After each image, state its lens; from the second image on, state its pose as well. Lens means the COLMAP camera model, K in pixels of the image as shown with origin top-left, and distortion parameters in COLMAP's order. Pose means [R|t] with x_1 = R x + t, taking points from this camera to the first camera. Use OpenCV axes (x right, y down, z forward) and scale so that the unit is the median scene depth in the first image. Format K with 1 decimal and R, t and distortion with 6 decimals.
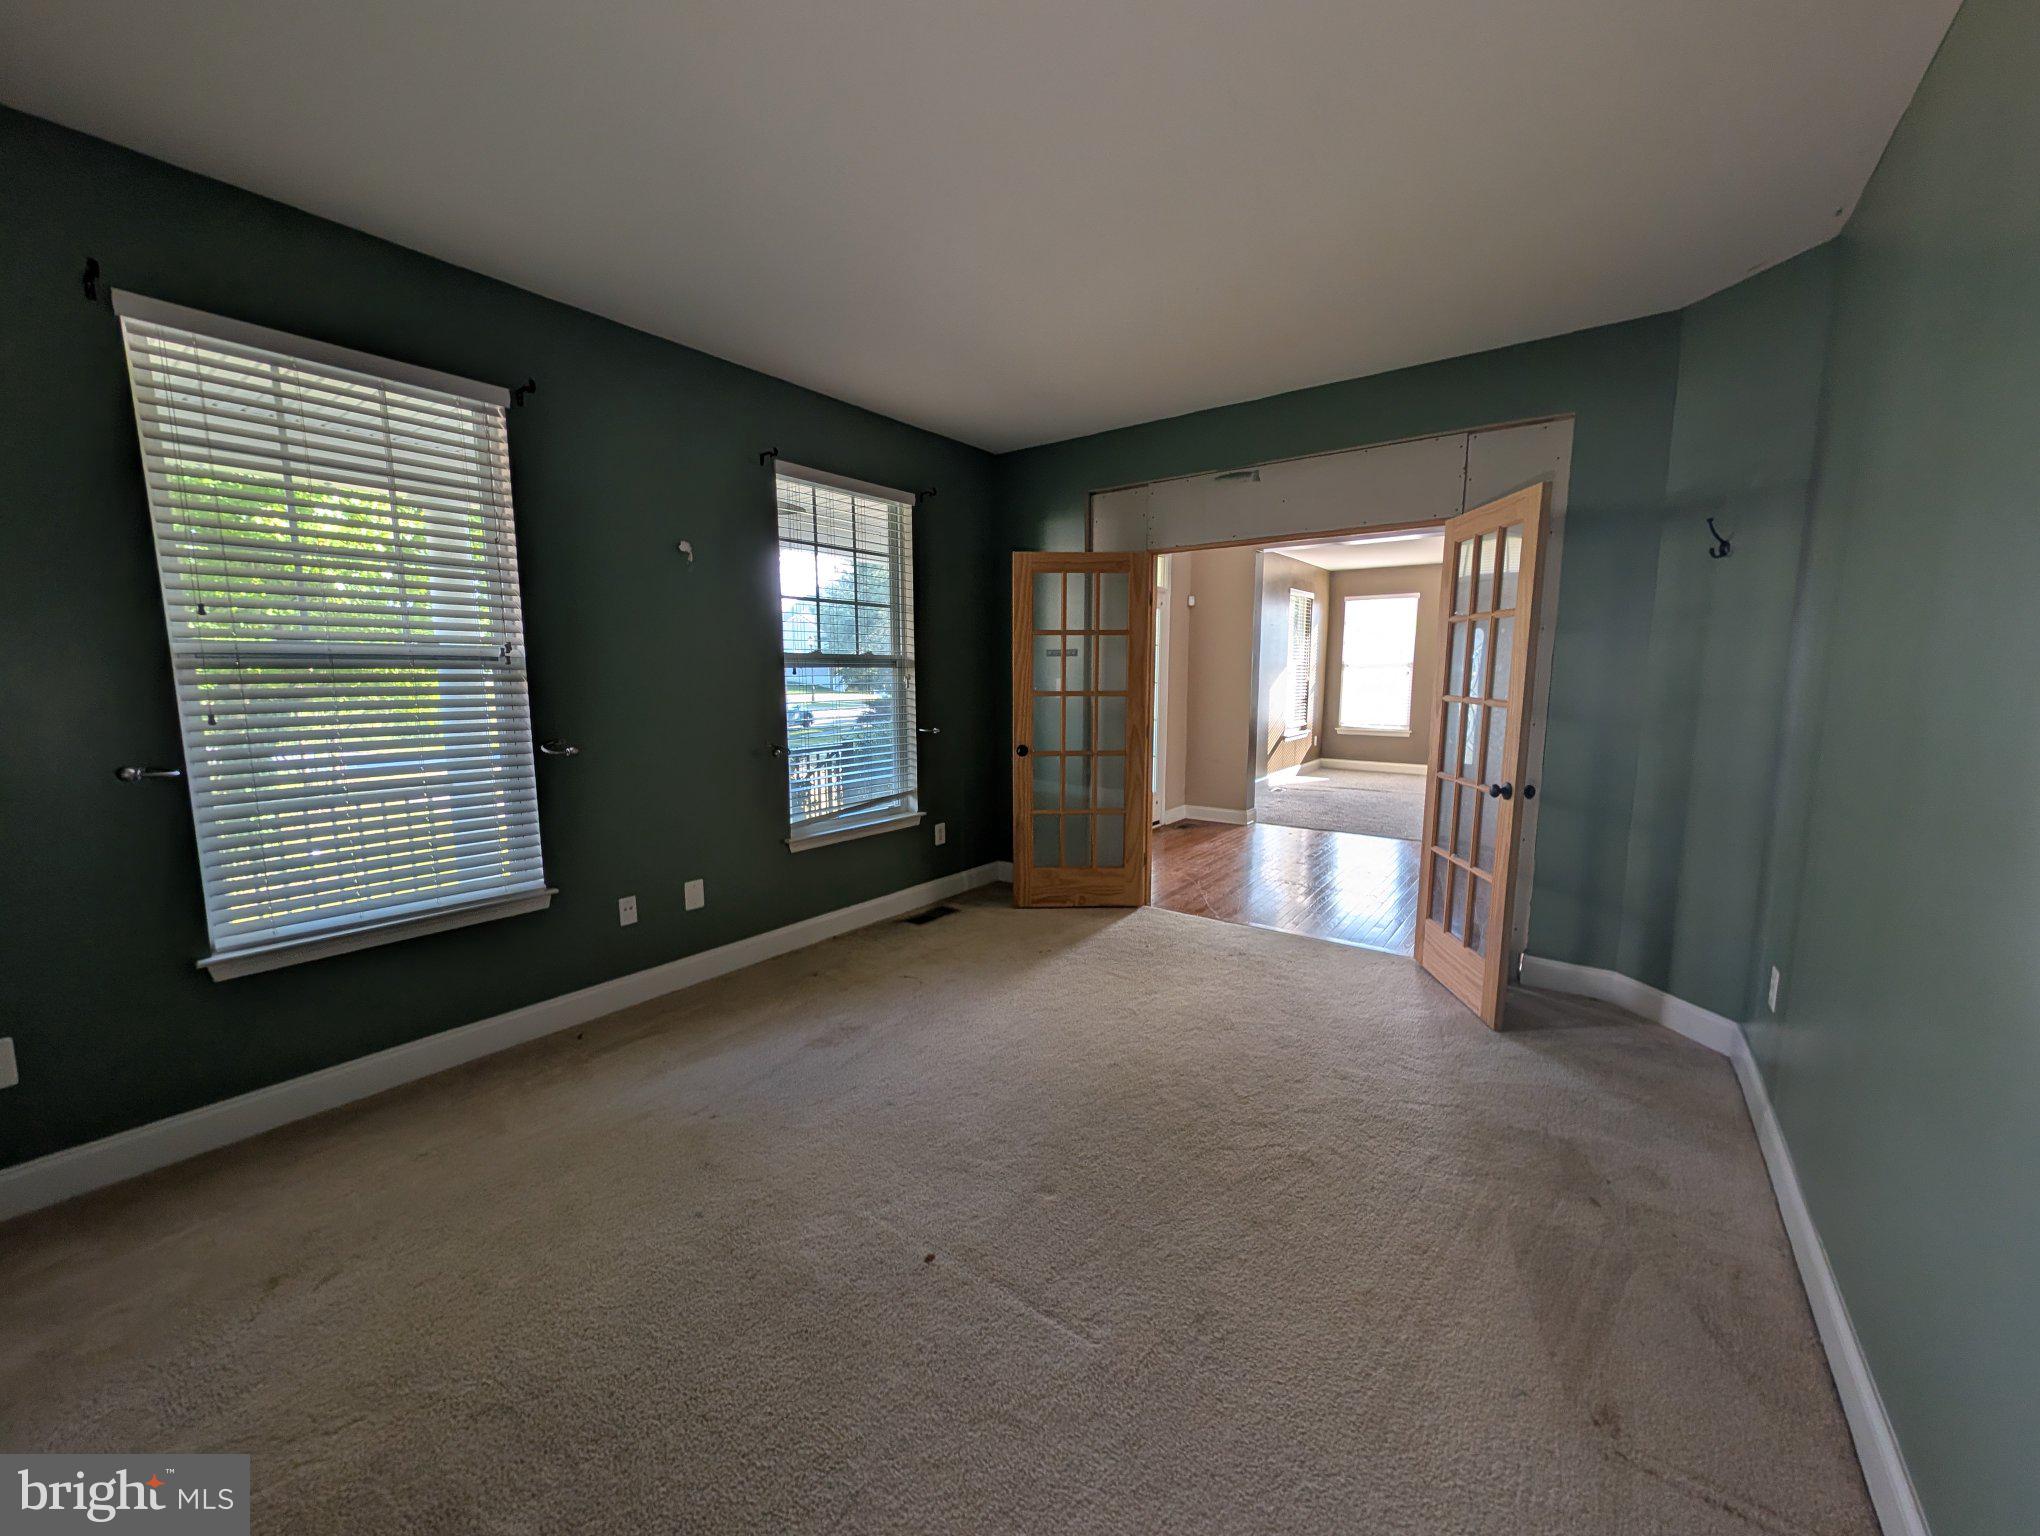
lens RADIAL K [[790.4, 0, 1011.1], [0, 790.4, 772.4], [0, 0, 1]] dist [0.000485, 0.000000]
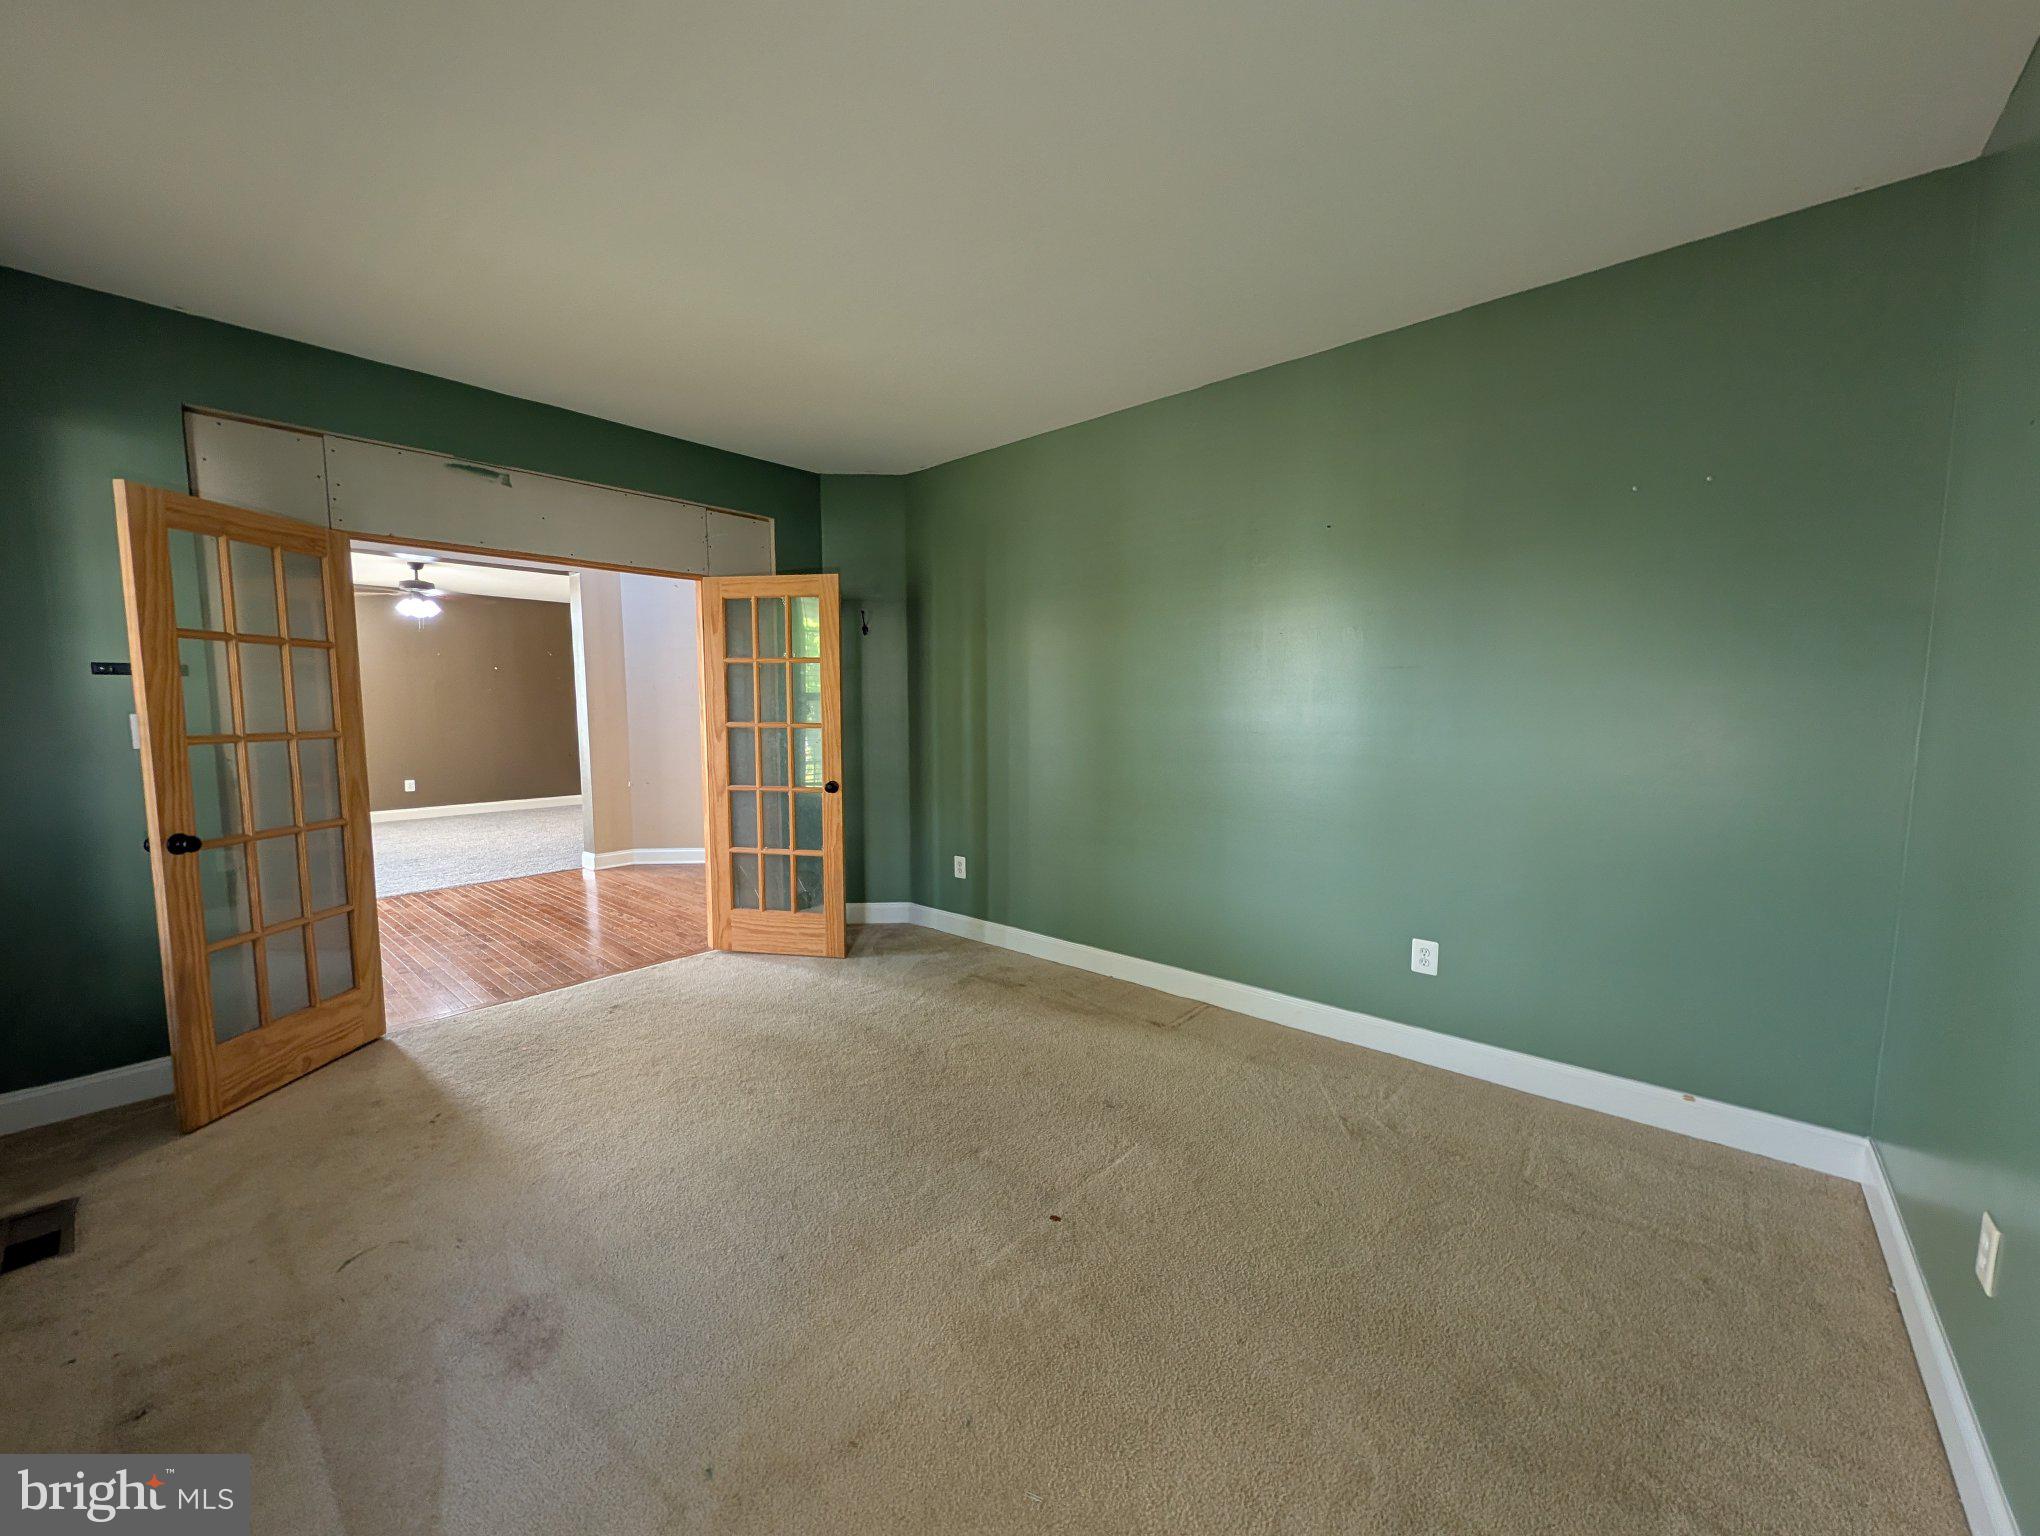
lens RADIAL K [[790.4, 0, 1011.1], [0, 790.4, 772.4], [0, 0, 1]] dist [0.000485, 0.000000]
pose [[0.072168, -0.085297, 0.993739, -0.621309], [0.129449, 0.988710, 0.075465, -0.055729], [-0.988956, 0.123192, 0.082394, 0.473150]]
